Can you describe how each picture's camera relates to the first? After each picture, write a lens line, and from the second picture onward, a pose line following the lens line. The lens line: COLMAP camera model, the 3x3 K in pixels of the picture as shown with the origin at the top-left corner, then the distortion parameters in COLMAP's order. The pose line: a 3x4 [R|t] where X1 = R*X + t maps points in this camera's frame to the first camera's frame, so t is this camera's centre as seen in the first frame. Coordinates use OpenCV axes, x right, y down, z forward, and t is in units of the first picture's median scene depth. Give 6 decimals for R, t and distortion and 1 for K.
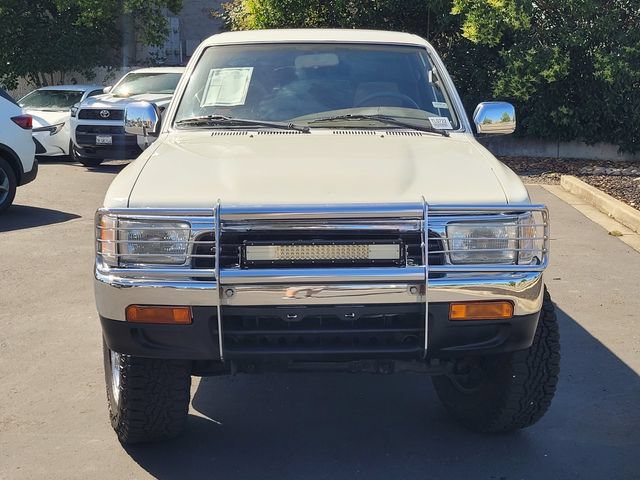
lens RADIAL K [[969.0, 0, 319.0], [0, 969.0, 218.9], [0, 0, 1]] dist [-0.037244, 0.086278]
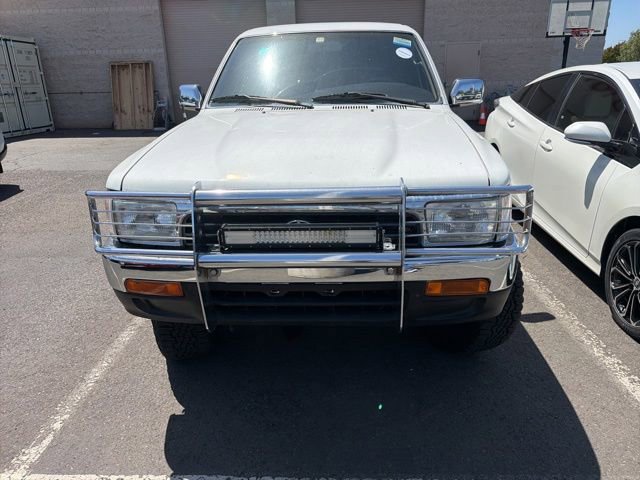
lens RADIAL K [[456.6, 0, 321.2], [0, 456.6, 238.1], [0, 0, 1]] dist [0.045576, -0.062078]
pose [[0.996481, 0.006640, -0.083556, 0.064470], [0.010567, 0.978954, 0.203807, -0.059520], [0.083151, -0.203973, 0.975439, 0.524486]]
